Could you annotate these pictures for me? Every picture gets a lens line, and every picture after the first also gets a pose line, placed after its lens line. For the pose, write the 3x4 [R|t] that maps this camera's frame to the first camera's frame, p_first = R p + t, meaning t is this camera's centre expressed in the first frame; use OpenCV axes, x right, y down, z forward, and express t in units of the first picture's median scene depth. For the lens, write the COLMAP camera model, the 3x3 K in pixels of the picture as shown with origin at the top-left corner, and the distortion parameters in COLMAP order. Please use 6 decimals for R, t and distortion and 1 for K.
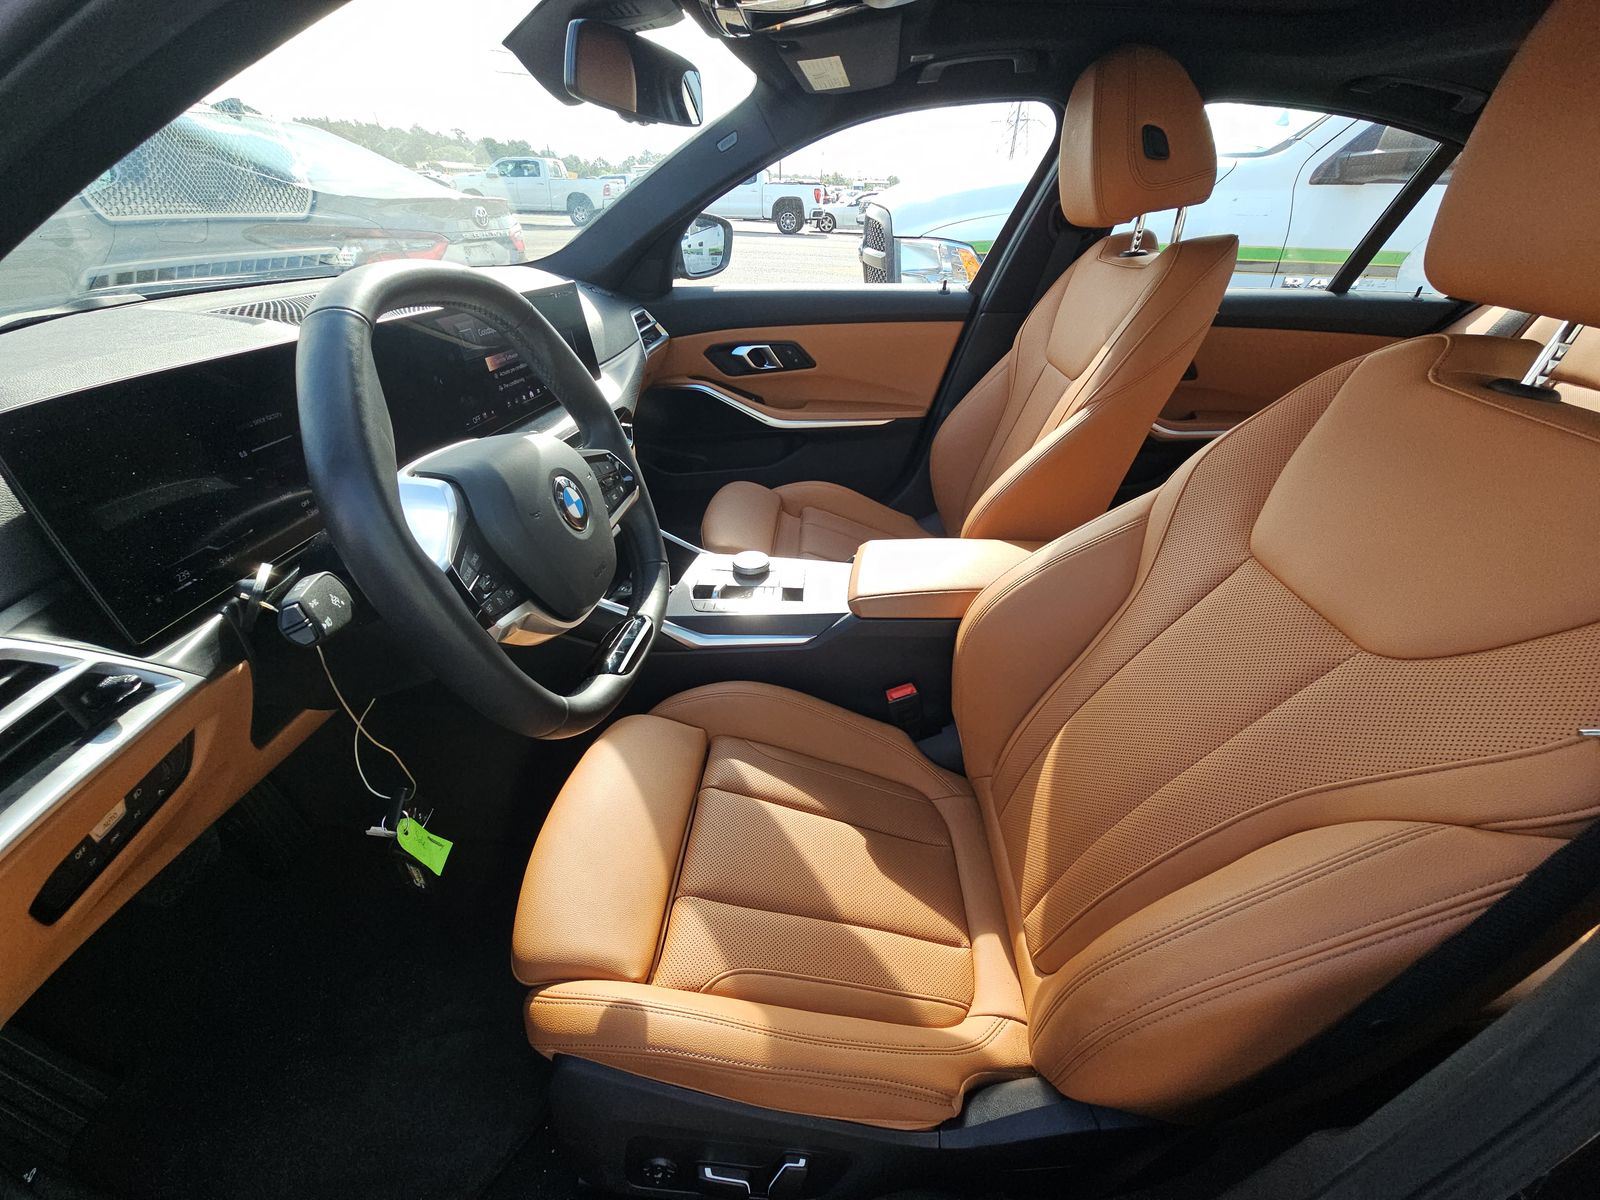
lens RADIAL K [[647.1, 0, 796.8], [0, 647.1, 606.2], [0, 0, 1]] dist [0.002667, -0.004296]
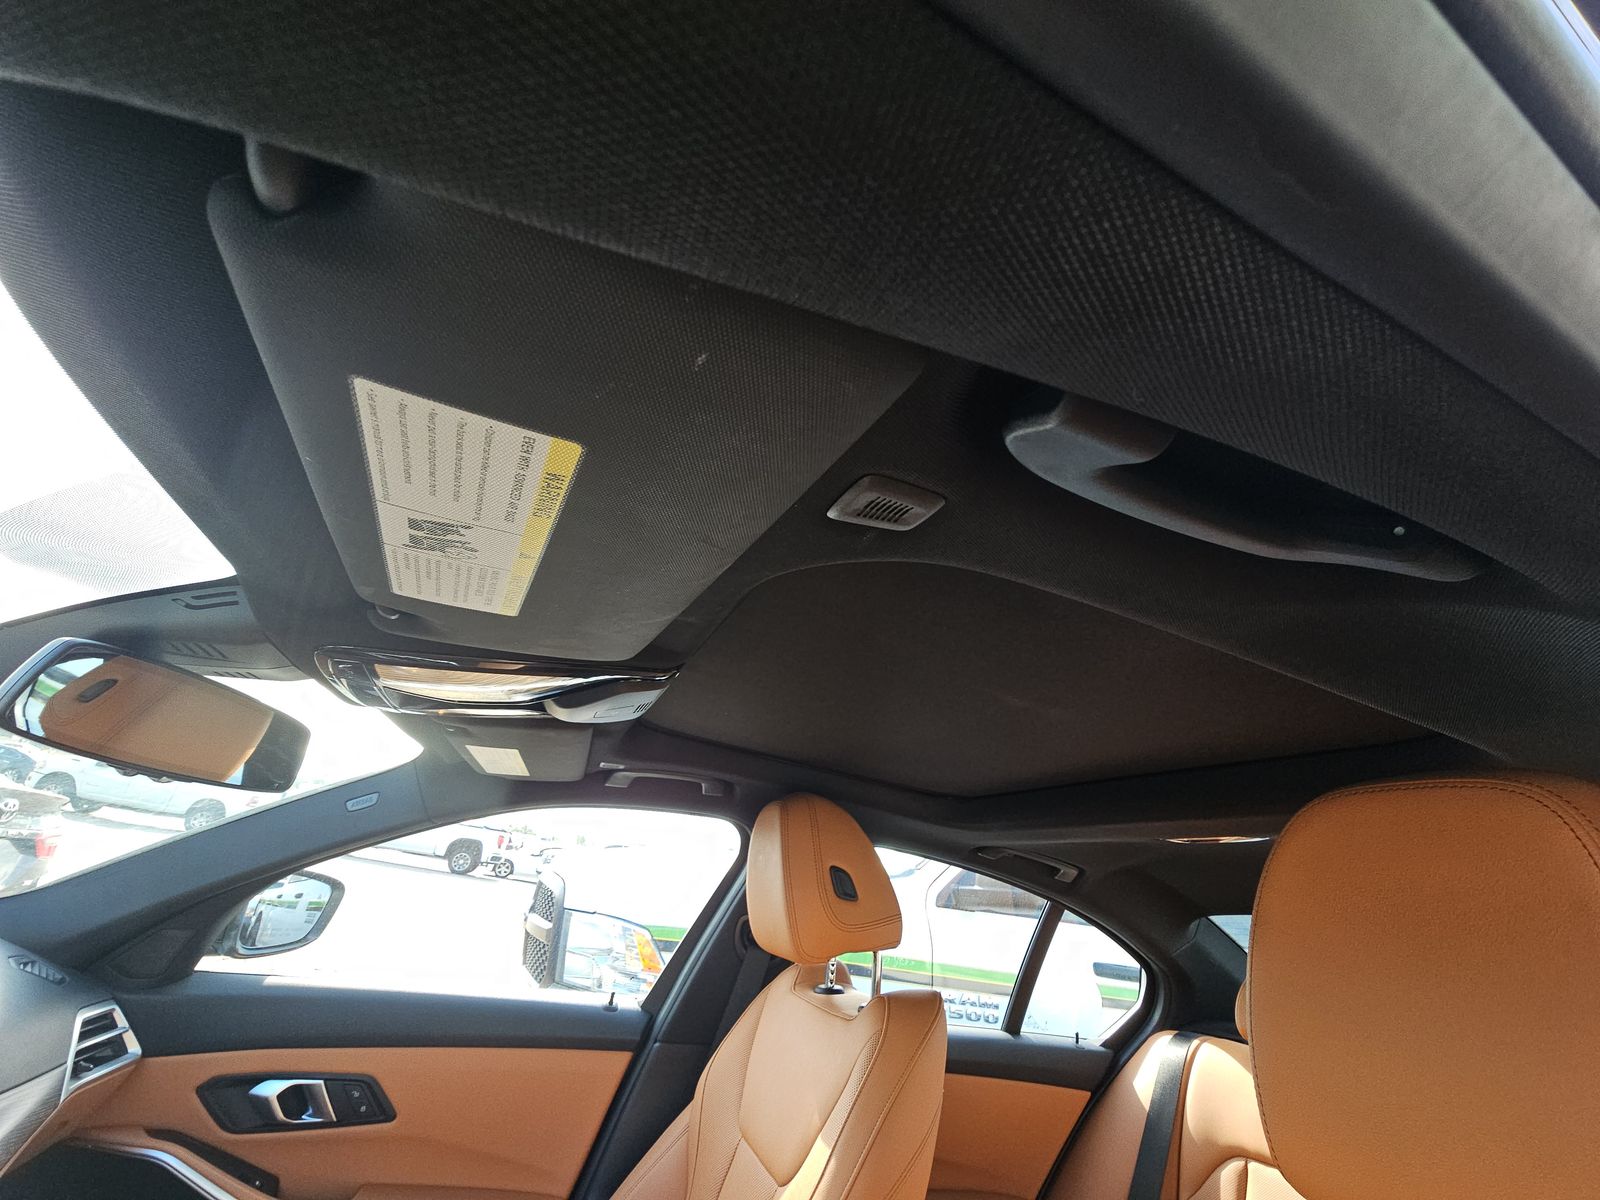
lens RADIAL K [[647.1, 0, 791.9], [0, 647.1, 591.9], [0, 0, 1]] dist [0.002667, -0.004296]
pose [[0.903800, 0.273986, 0.328750, 0.032853], [0.110114, 0.593441, -0.797310, -0.139120], [-0.413545, 0.756809, 0.506182, 0.140156]]
